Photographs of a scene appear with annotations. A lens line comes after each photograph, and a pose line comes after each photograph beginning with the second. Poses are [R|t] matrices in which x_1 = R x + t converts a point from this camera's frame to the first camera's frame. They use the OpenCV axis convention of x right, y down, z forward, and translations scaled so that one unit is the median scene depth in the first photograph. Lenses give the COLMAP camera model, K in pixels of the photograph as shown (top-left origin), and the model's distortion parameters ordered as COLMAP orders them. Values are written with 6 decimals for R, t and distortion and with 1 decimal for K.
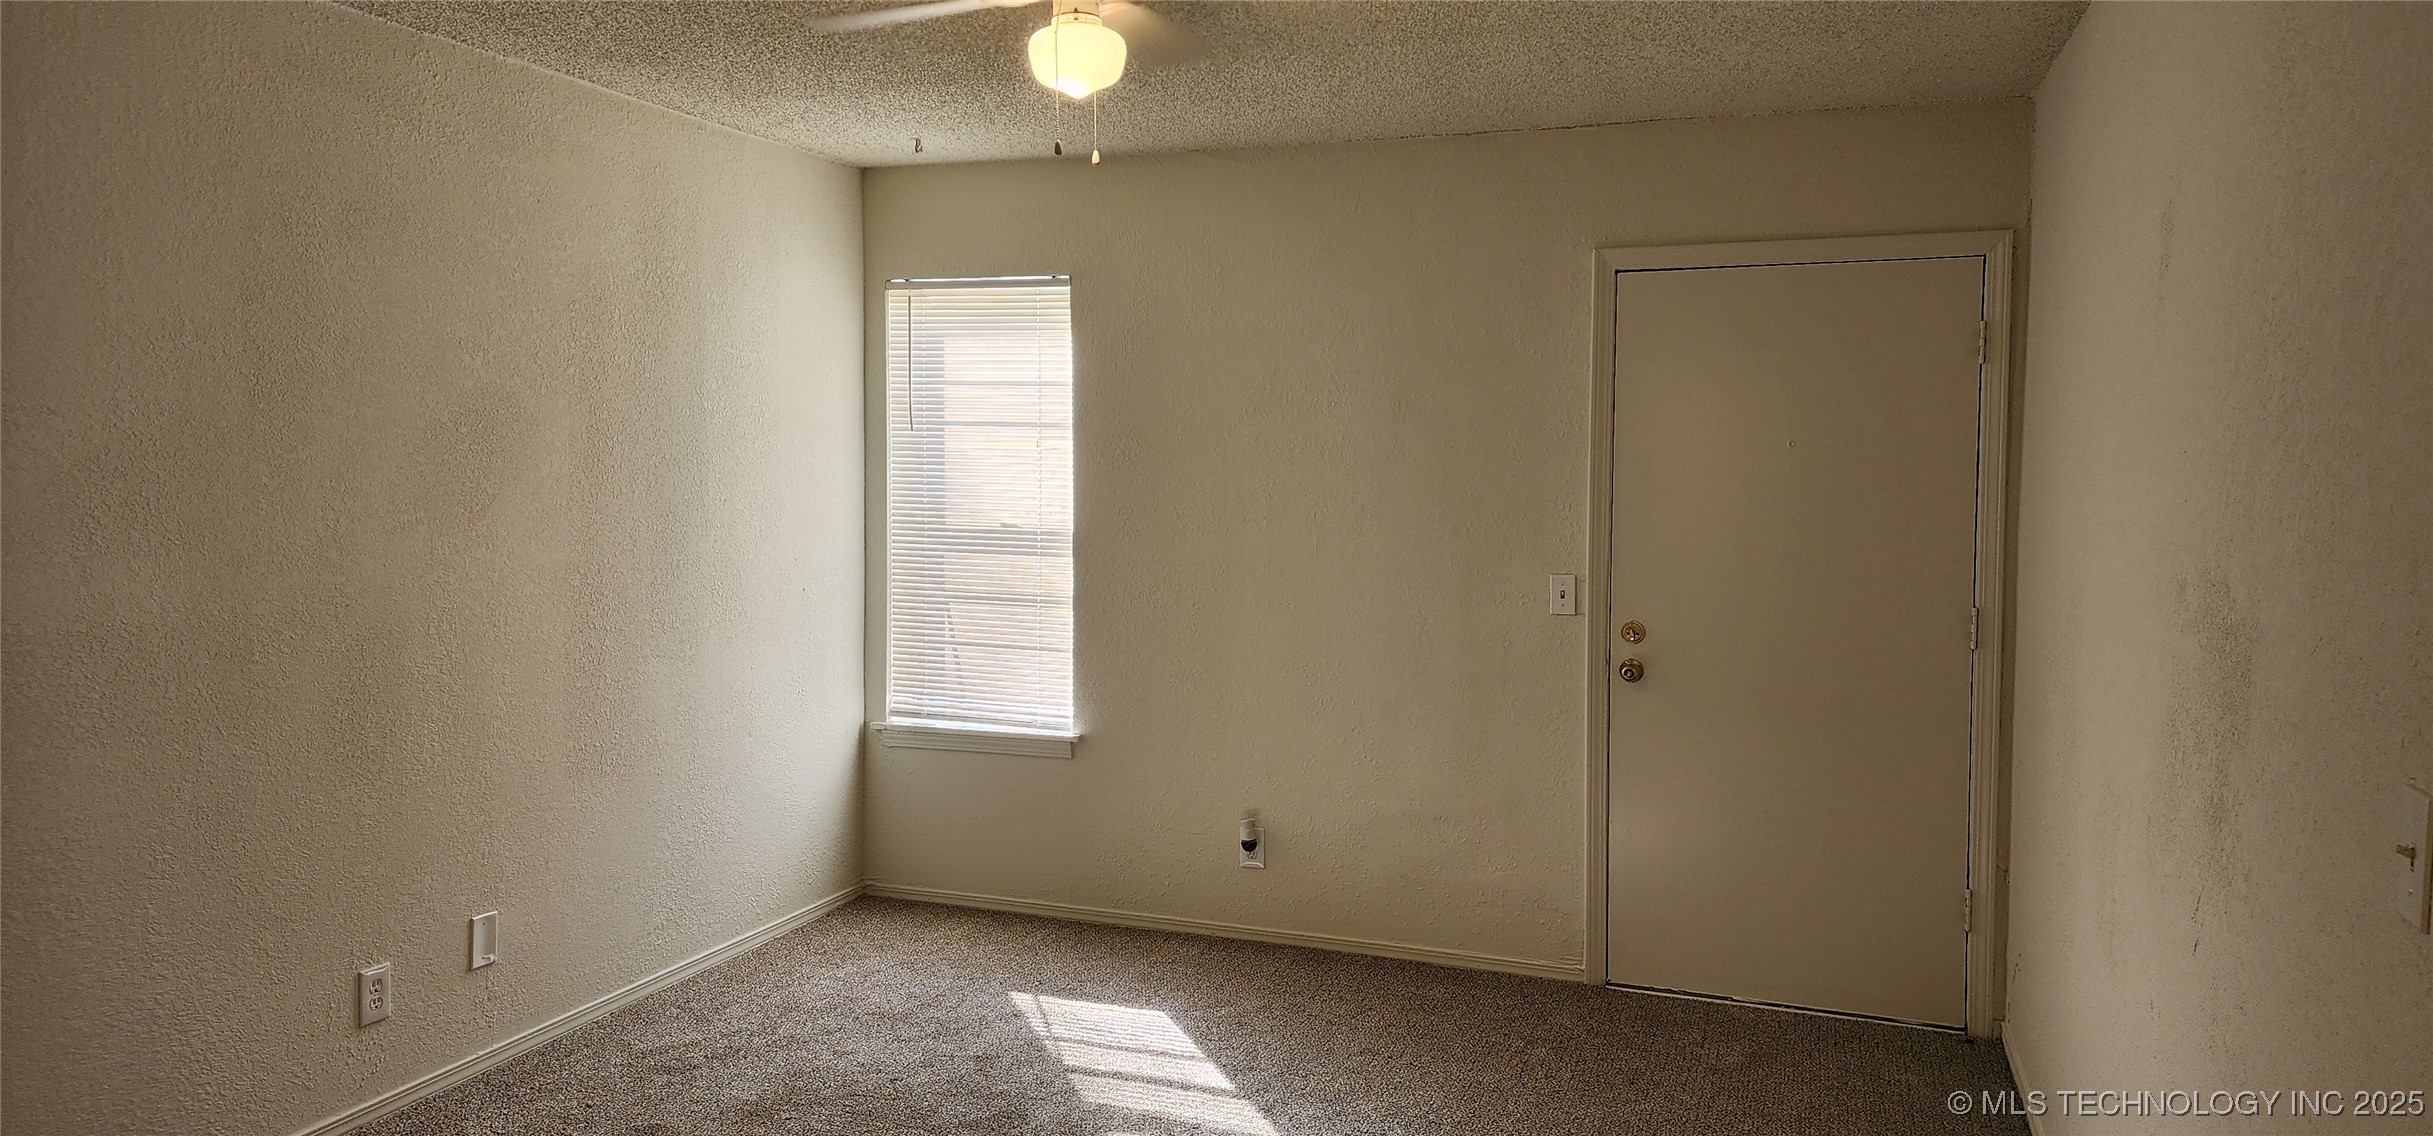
lens RADIAL K [[1599.1, 0, 1210.9], [0, 1599.1, 550.3], [0, 0, 1]] dist [0.069933, -0.073680]
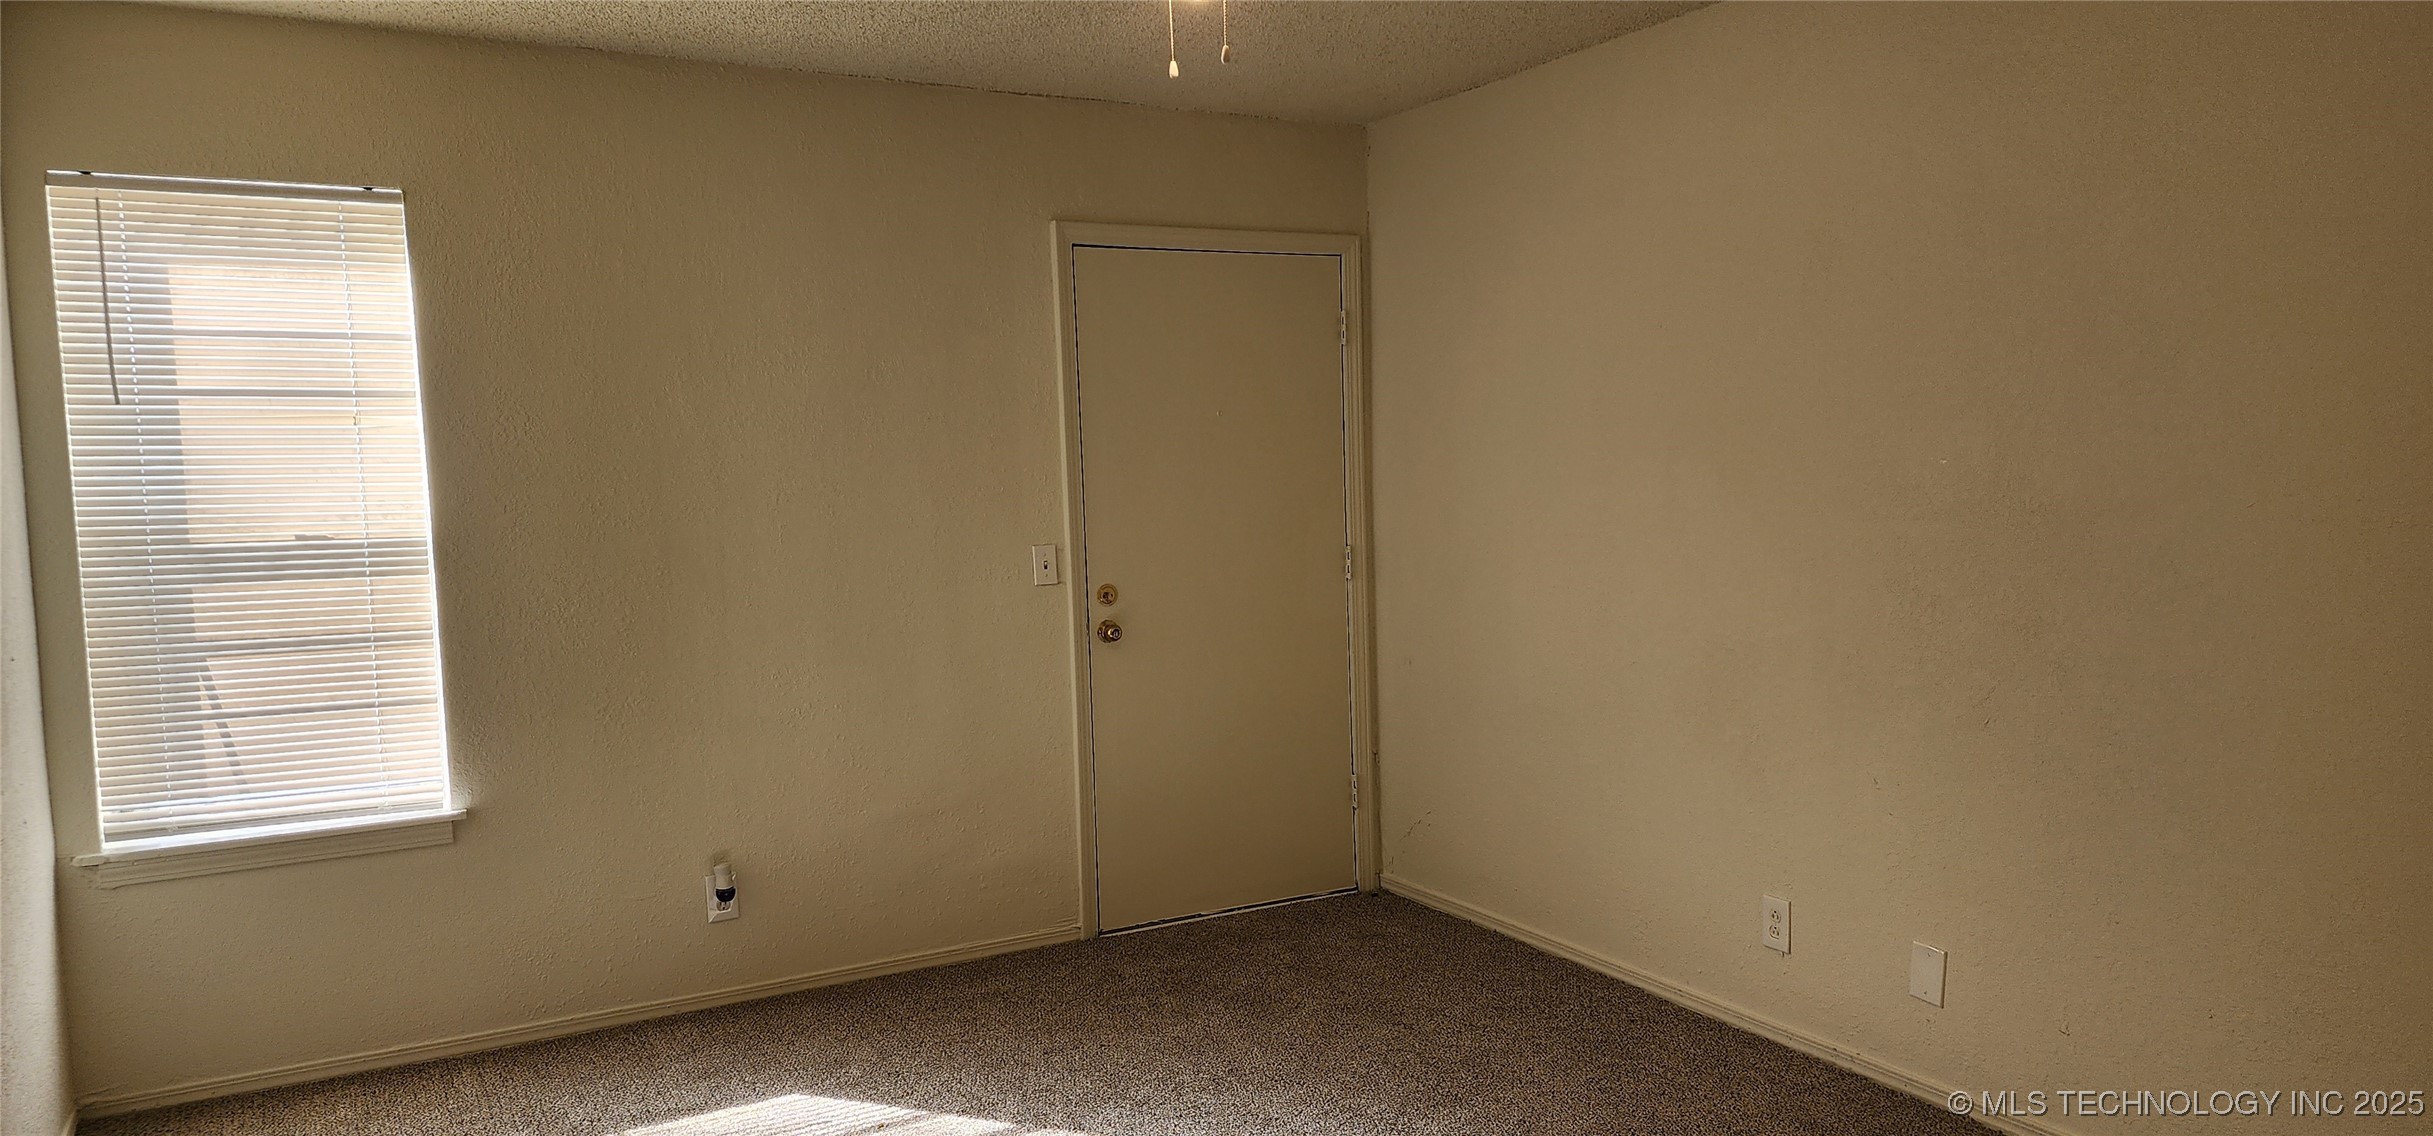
lens RADIAL K [[1605.6, 0, 1217.8], [0, 1605.6, 582.9], [0, 0, 1]] dist [0.113549, -0.146697]
pose [[0.649426, -0.085407, 0.755613, -0.472946], [0.069330, 0.996184, 0.053012, -0.006974], [-0.757257, 0.017959, 0.652870, 0.258094]]
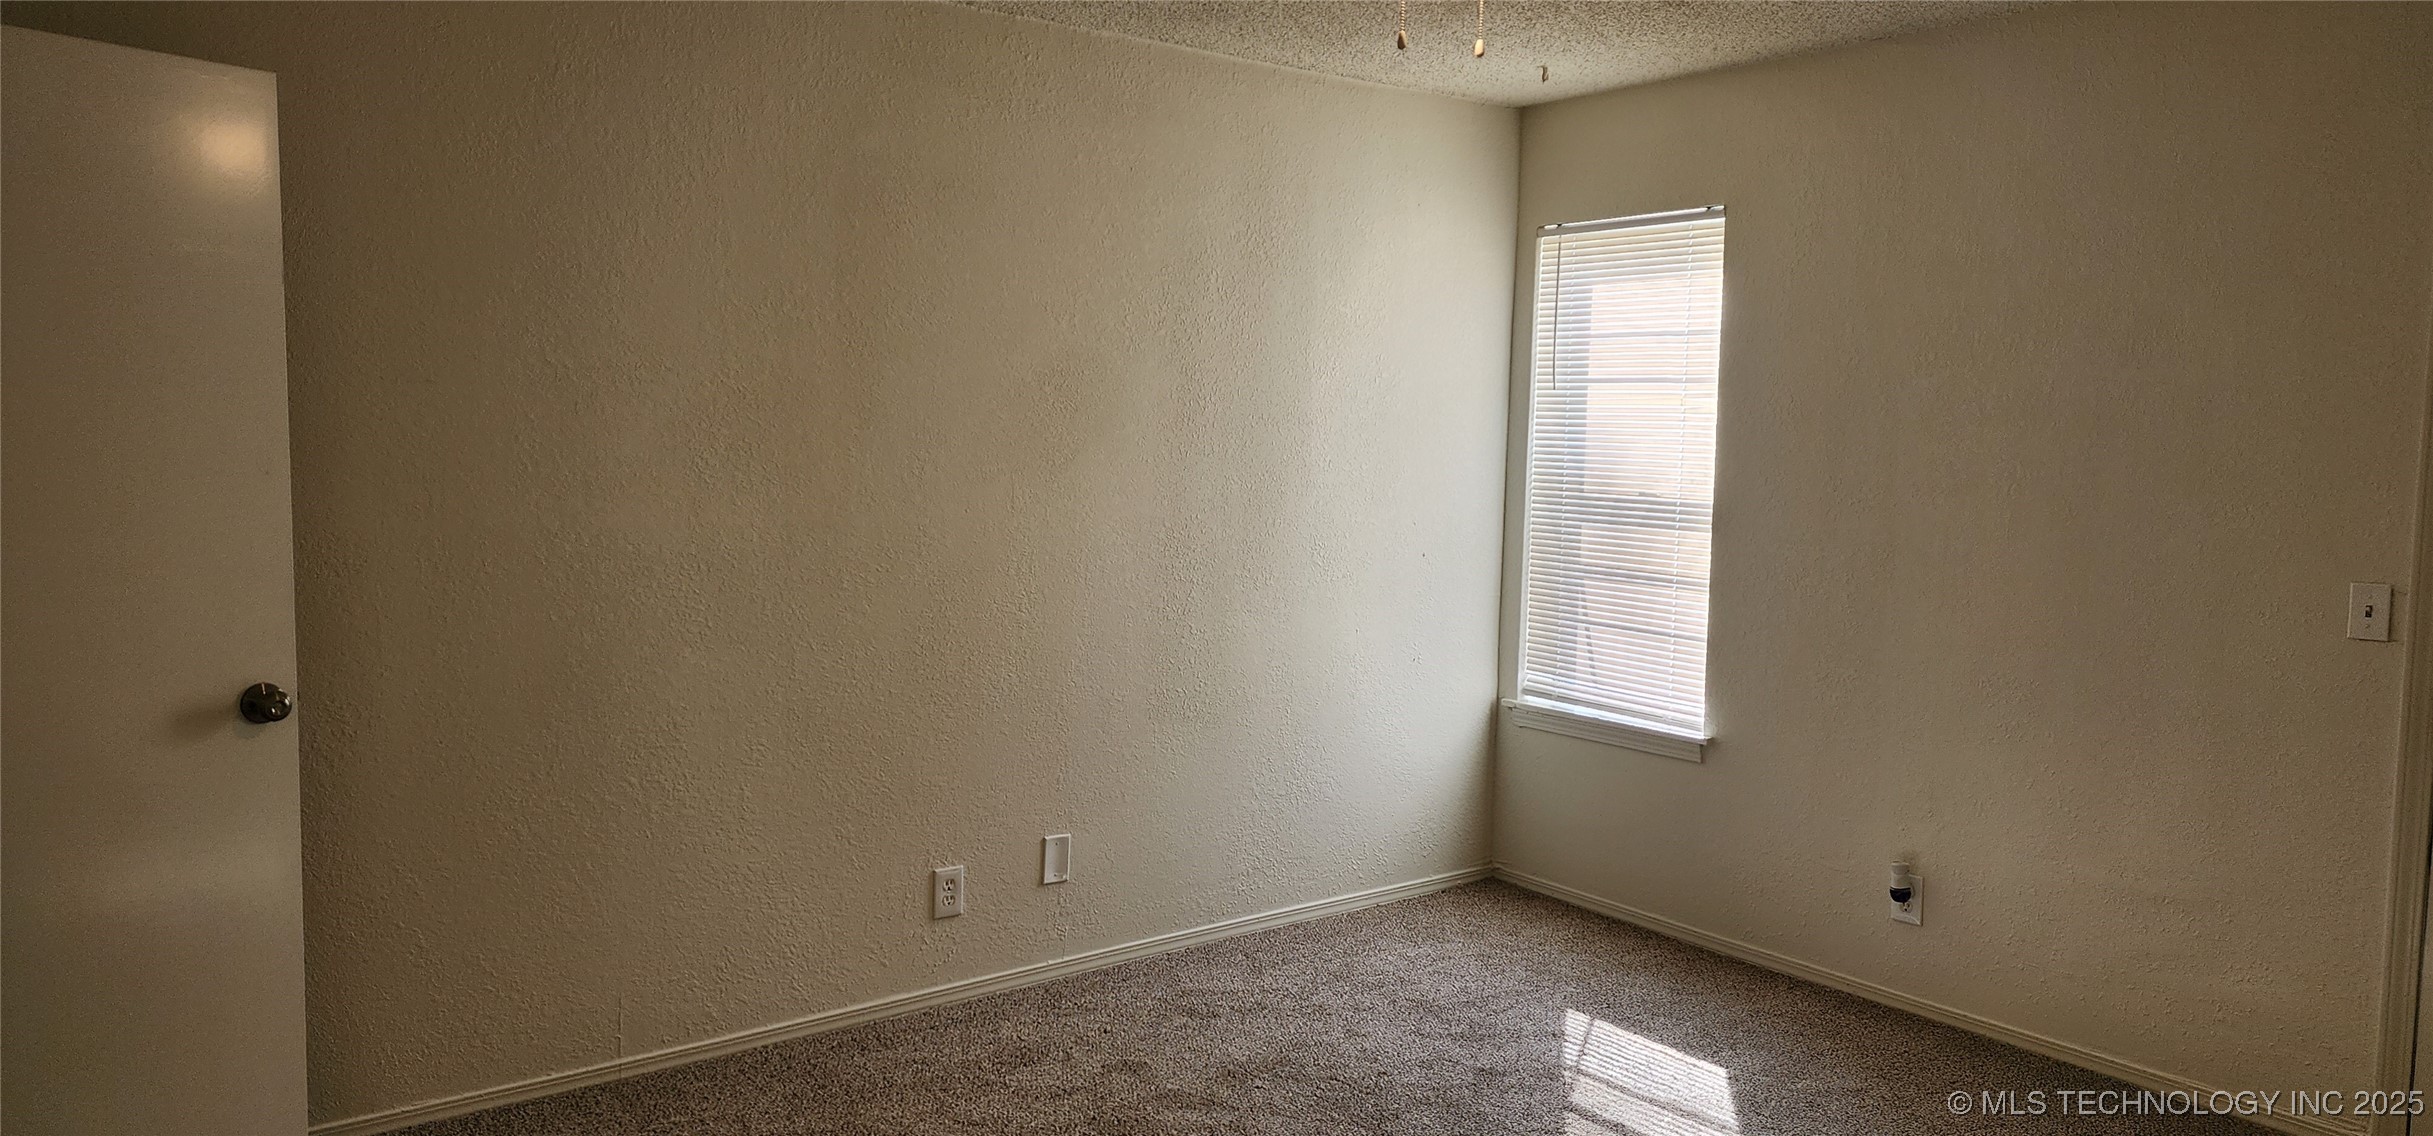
lens RADIAL K [[1600.6, 0, 1215.3], [0, 1600.6, 574.5], [0, 0, 1]] dist [0.162176, -0.256919]
pose [[0.844230, 0.053725, -0.533282, 0.176007], [-0.037511, 0.998446, 0.041205, 0.000936], [0.534668, -0.014782, 0.844933, 0.122889]]
